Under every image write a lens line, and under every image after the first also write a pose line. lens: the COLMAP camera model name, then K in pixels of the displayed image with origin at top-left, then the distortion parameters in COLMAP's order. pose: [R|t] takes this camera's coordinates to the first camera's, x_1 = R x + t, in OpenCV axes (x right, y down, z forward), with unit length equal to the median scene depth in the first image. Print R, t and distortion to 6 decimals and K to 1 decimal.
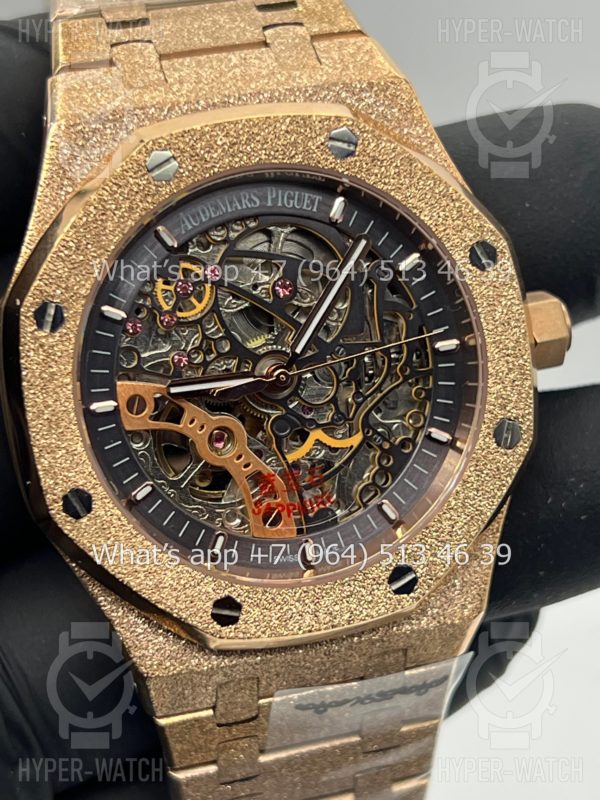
lens RADIAL K [[1934.2, 0, 300.0], [0, 1934.2, 400.0], [0, 0, 1]] dist [0.283123, -1.365095]
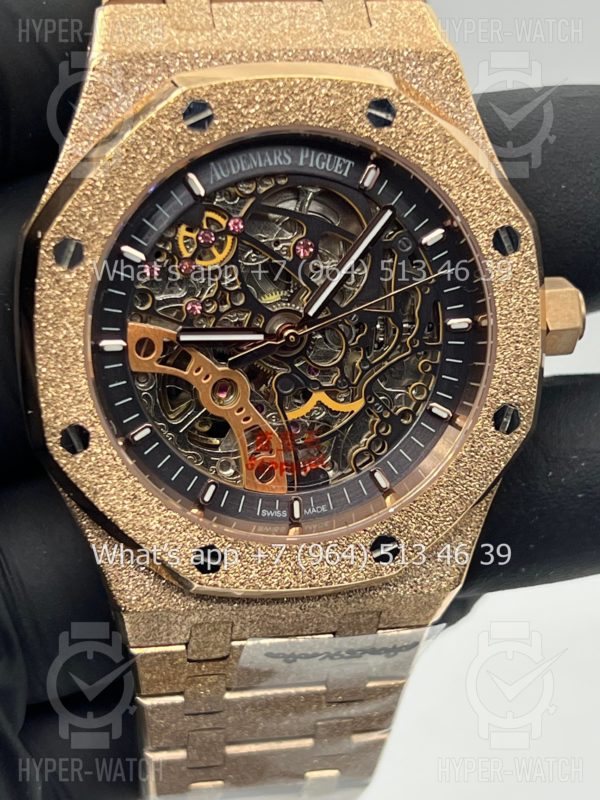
lens RADIAL K [[1934.2, 0, 300.0], [0, 1934.2, 400.0], [0, 0, 1]] dist [0.283123, -1.365095]
pose [[0.991902, 0.126573, -0.010488, 0.009643], [-0.125275, 0.988627, 0.083201, -0.063545], [0.020900, -0.081213, 0.996478, -0.007185]]
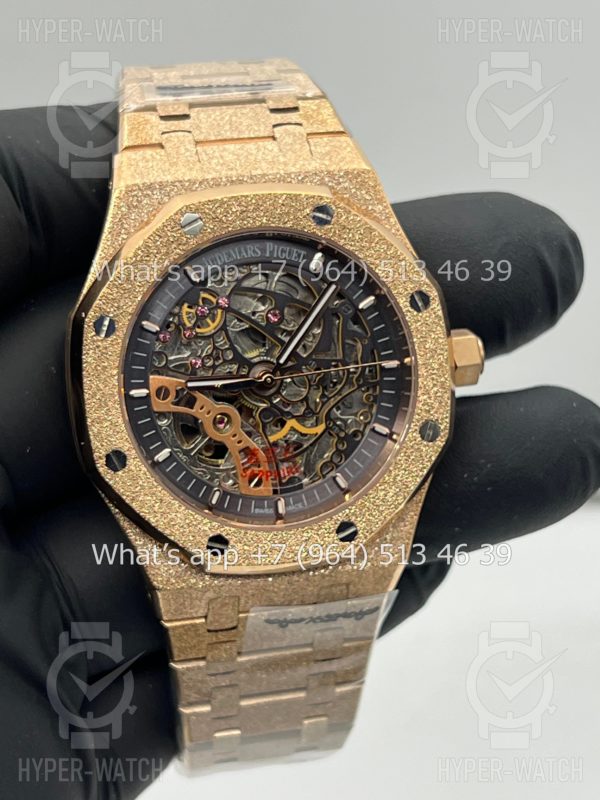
lens RADIAL K [[1934.2, 0, 300.0], [0, 1934.2, 400.0], [0, 0, 1]] dist [0.283123, -1.365095]
pose [[0.997811, 0.062403, -0.021877, 0.044089], [-0.062547, 0.998024, -0.005968, 0.009411], [0.021461, 0.007324, 0.999743, -0.383444]]
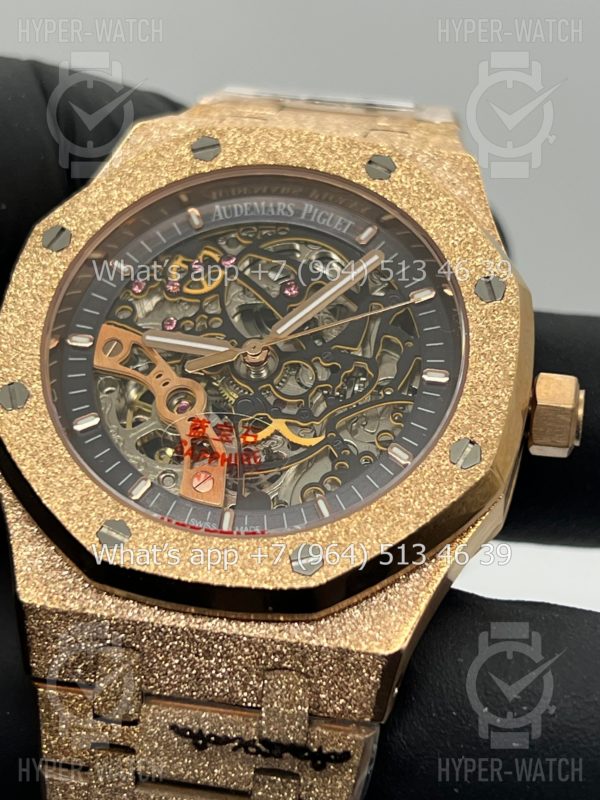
lens RADIAL K [[1934.2, 0, 300.0], [0, 1934.2, 400.0], [0, 0, 1]] dist [0.283123, -1.365095]
pose [[0.911007, 0.139290, -0.388156, 0.395440], [-0.319922, 0.832637, -0.452068, 0.444905], [0.260225, 0.536017, 0.803100, 0.223644]]
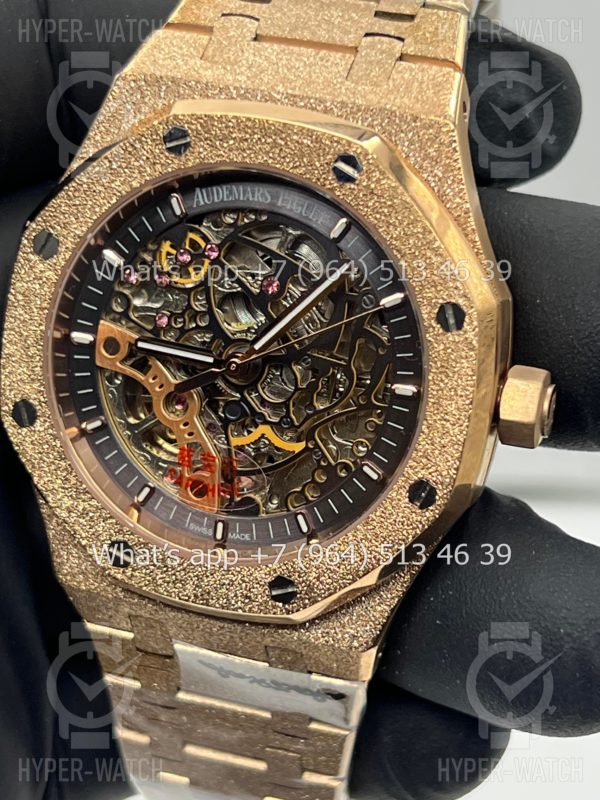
lens RADIAL K [[1934.2, 0, 300.0], [0, 1934.2, 400.0], [0, 0, 1]] dist [0.283123, -1.365095]
pose [[0.834248, 0.337422, -0.436093, 0.478128], [-0.295019, 0.941318, 0.163963, -0.174977], [0.465827, -0.008131, 0.884839, 0.089692]]
